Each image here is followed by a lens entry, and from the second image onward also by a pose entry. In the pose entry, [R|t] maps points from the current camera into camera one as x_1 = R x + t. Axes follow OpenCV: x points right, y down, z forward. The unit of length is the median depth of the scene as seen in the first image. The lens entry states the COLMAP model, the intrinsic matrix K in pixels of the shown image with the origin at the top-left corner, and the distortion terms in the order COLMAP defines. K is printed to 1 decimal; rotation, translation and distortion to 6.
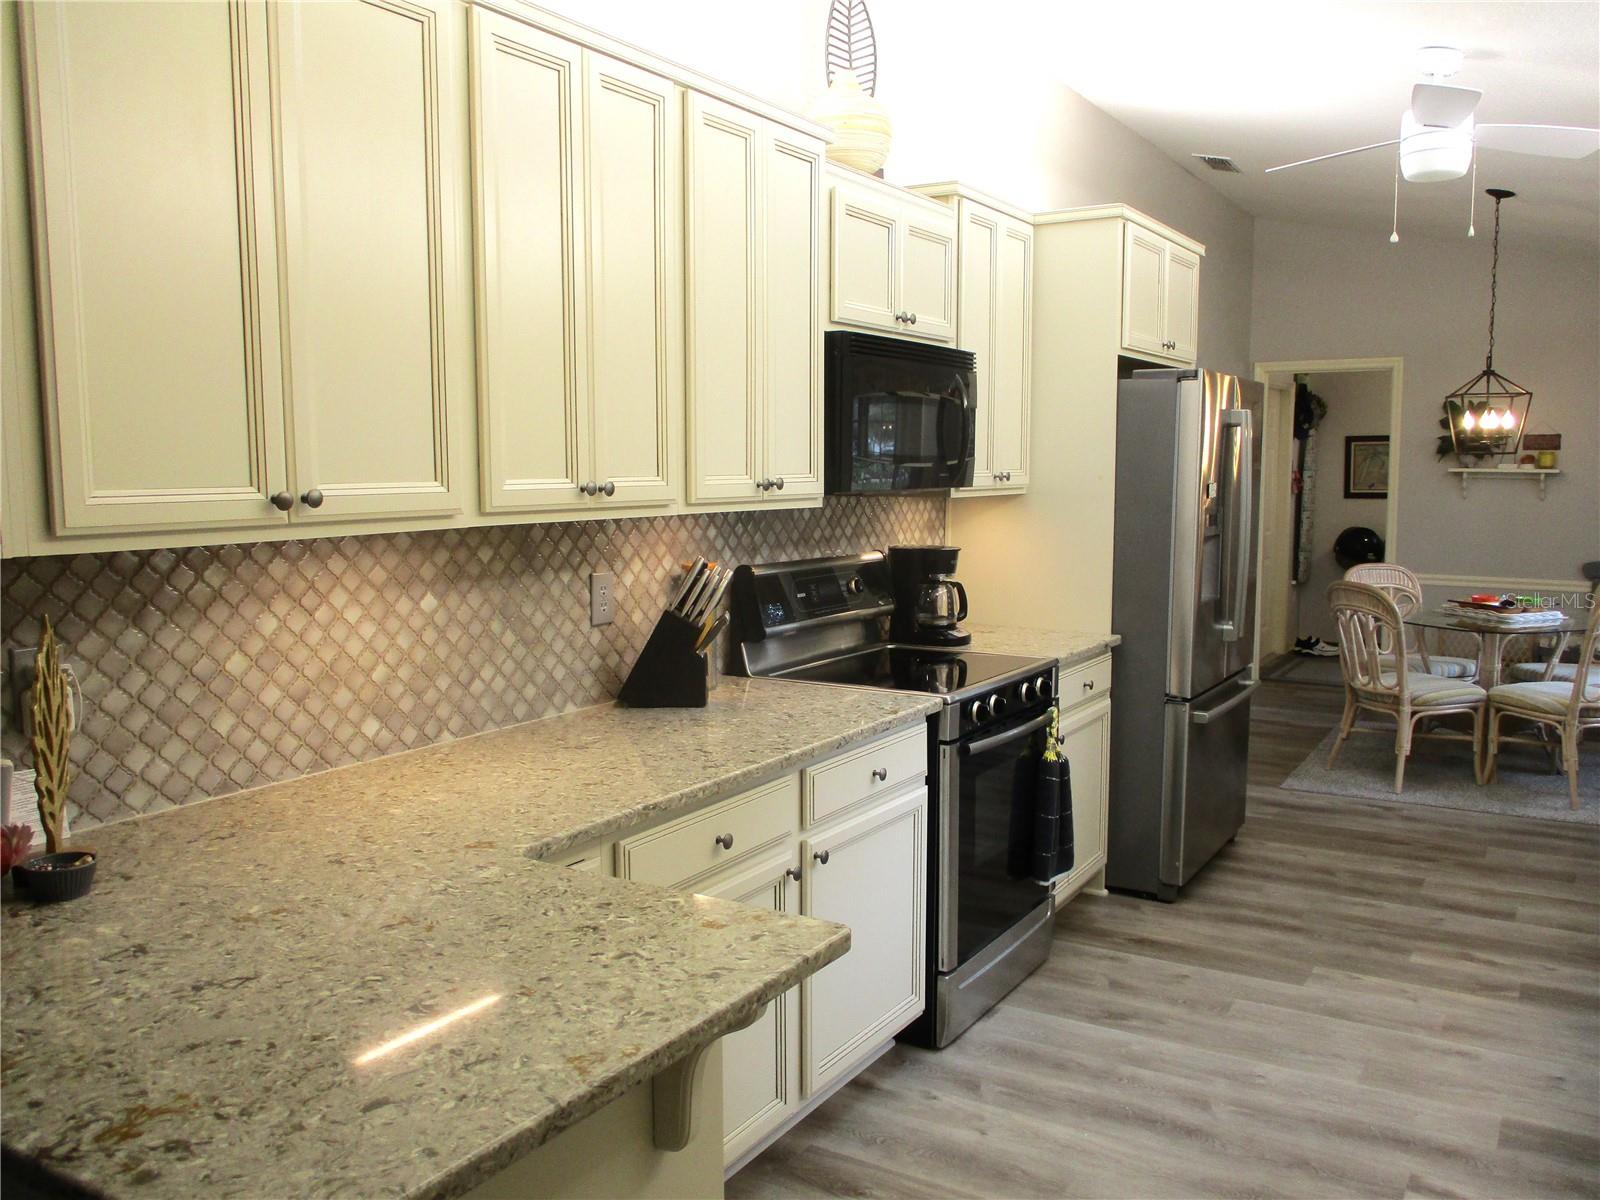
lens RADIAL K [[1330.7, 0, 801.6], [0, 1330.7, 606.6], [0, 0, 1]] dist [-0.029484, 0.007503]
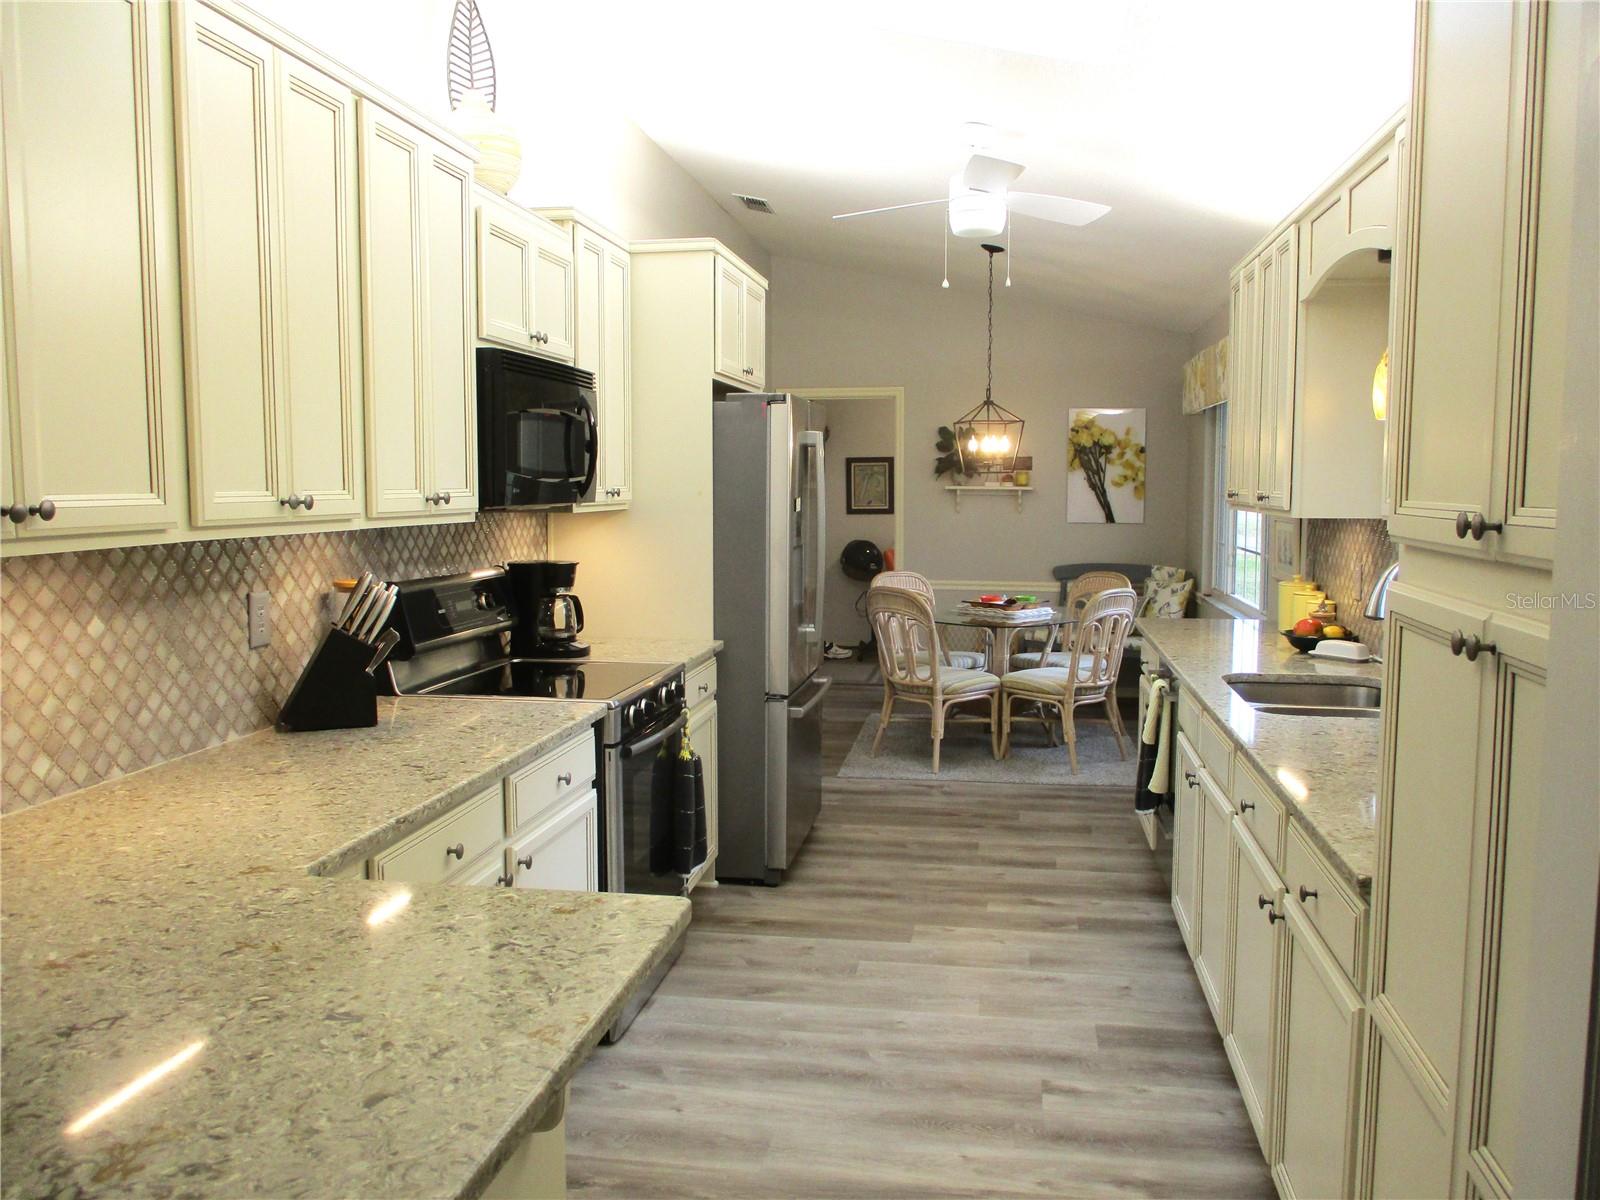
lens RADIAL K [[1333.8, 0, 798.1], [0, 1333.8, 606.2], [0, 0, 1]] dist [-0.022915, 0.000332]
pose [[0.926539, -0.033509, 0.374704, -0.147493], [0.039797, 0.999167, -0.009052, 0.008501], [-0.374089, 0.023299, 0.927100, -0.025726]]
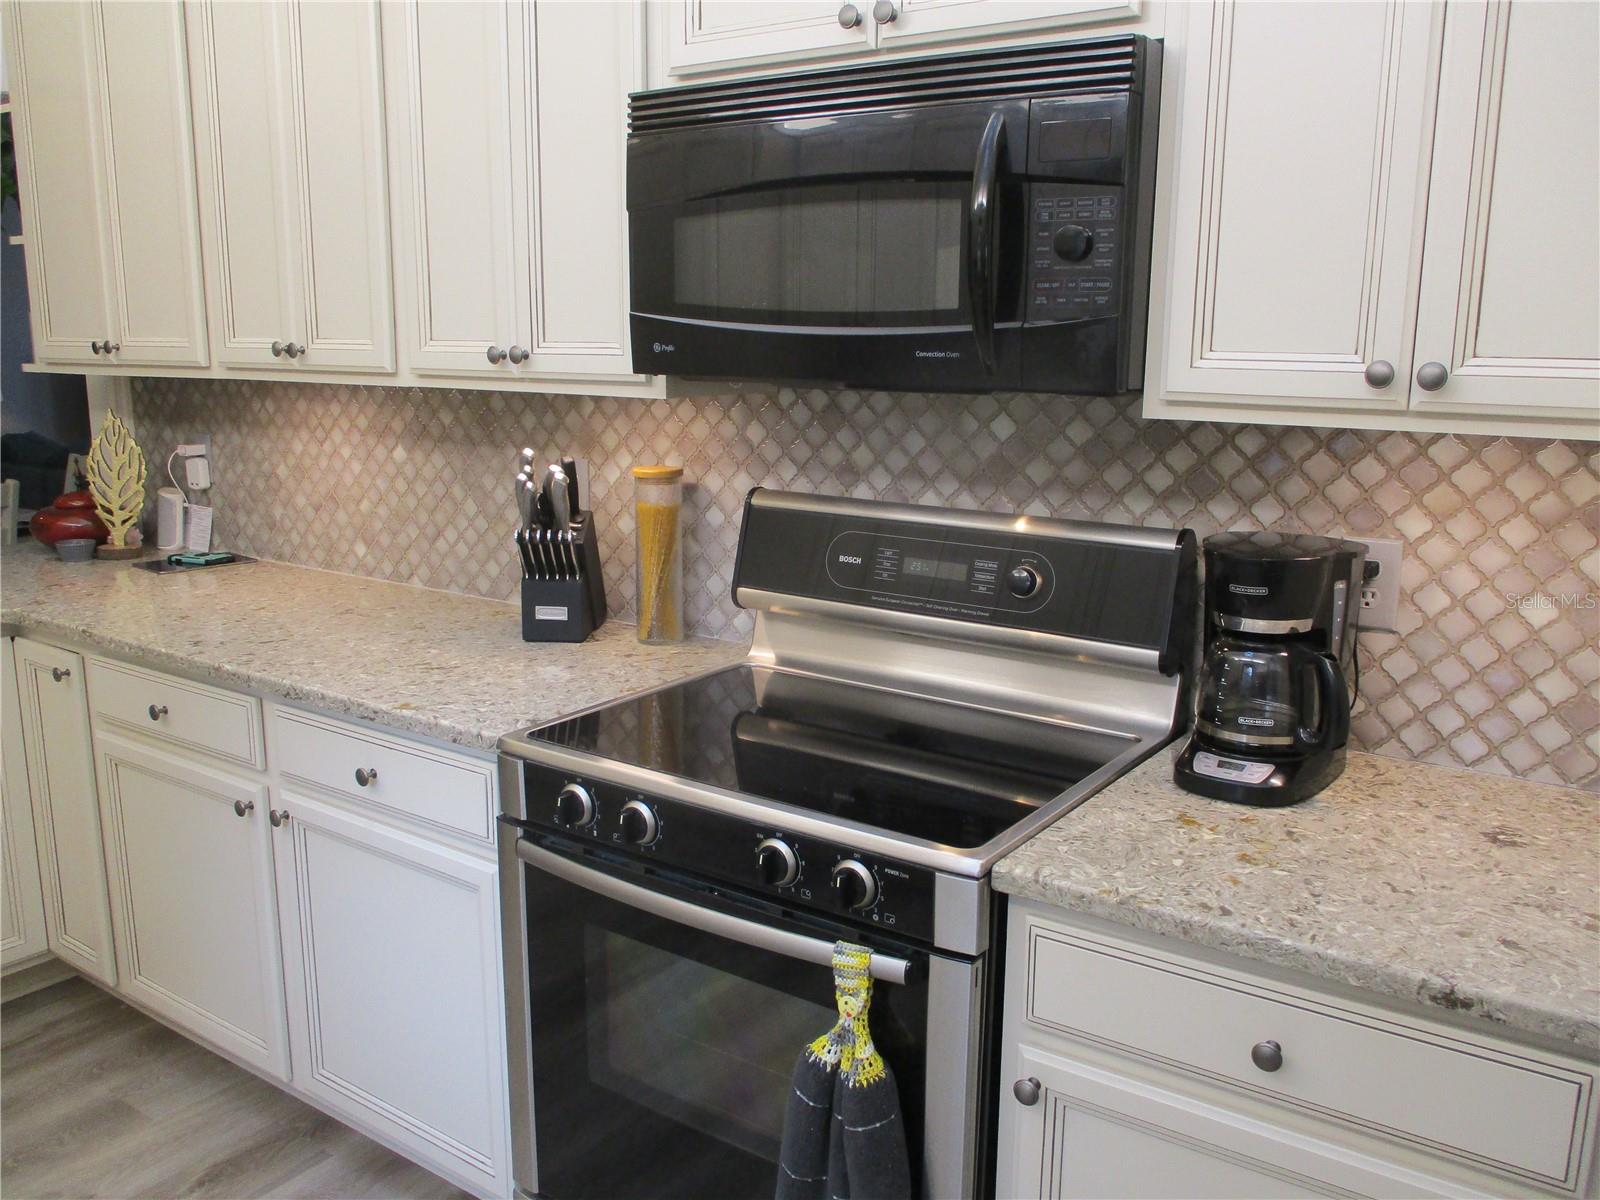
lens RADIAL K [[1330.7, 0, 801.6], [0, 1330.7, 606.6], [0, 0, 1]] dist [-0.029484, 0.007503]
pose [[-0.067170, 0.204444, -0.976571, 0.668792], [-0.116833, 0.970436, 0.211196, -0.127611], [0.990878, 0.128282, -0.041298, 1.177483]]
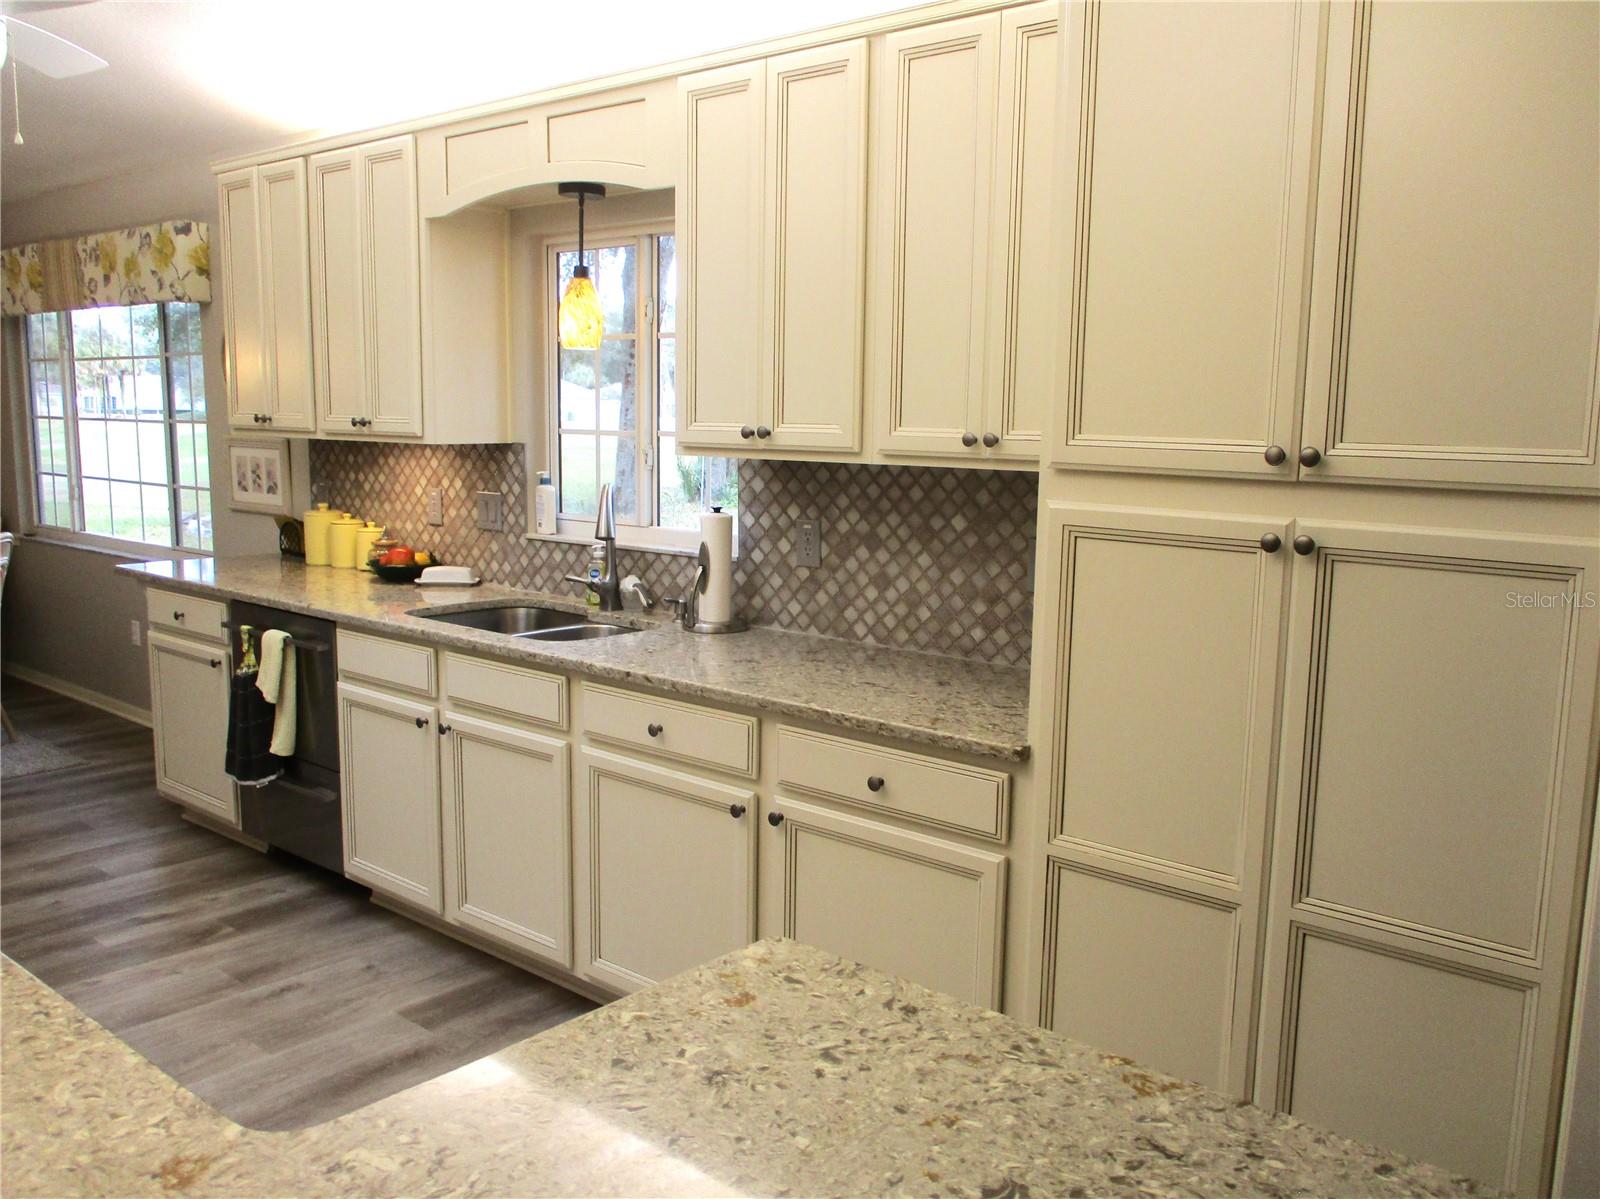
lens RADIAL K [[1353.3, 0, 813.2], [0, 1353.3, 605.6], [0, 0, 1]] dist [-0.015539, -0.006786]
pose [[0.159332, -0.138942, 0.977399, -0.423778], [0.094016, 0.987682, 0.125078, -0.044841], [-0.982738, 0.071962, 0.170432, 0.424279]]
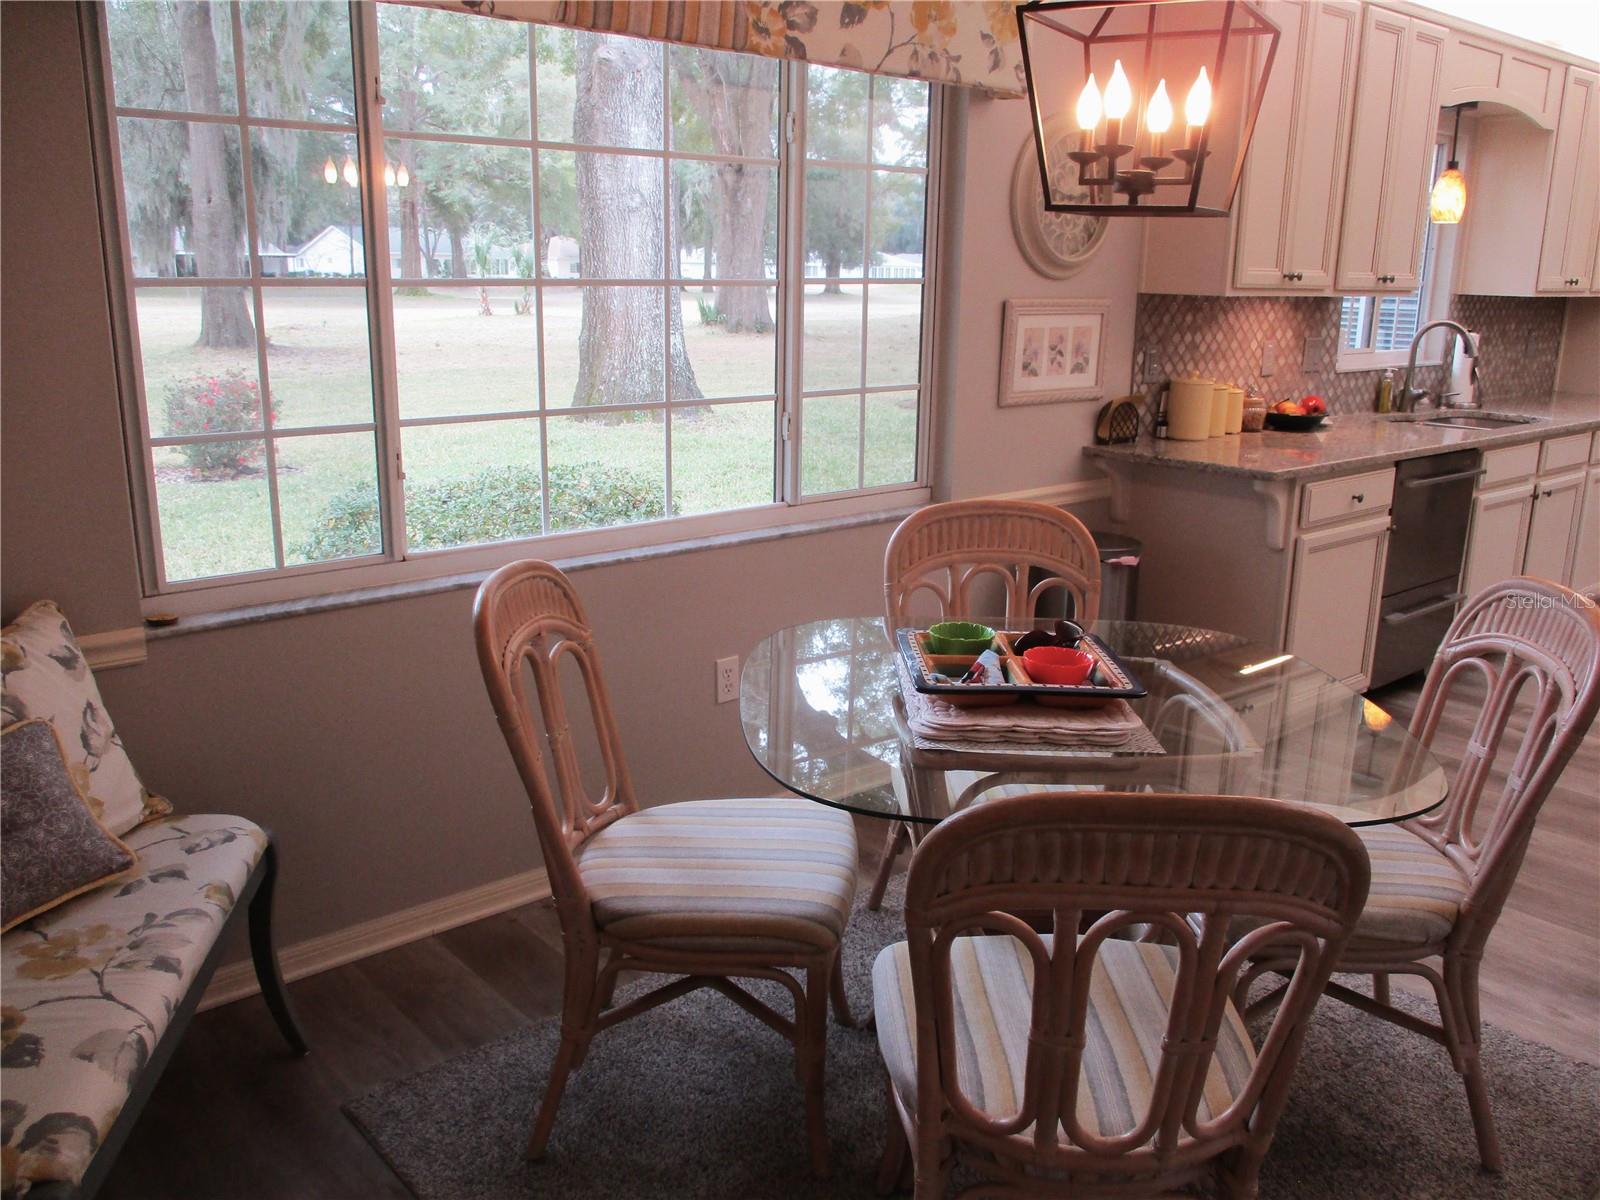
lens RADIAL K [[1330.7, 0, 801.6], [0, 1330.7, 606.6], [0, 0, 1]] dist [-0.029484, 0.007503]
pose [[-0.952314, -0.089214, 0.291786, 0.972230], [0.018911, 0.937203, 0.348271, -0.273967], [-0.304533, 0.337181, -0.890825, 2.638857]]
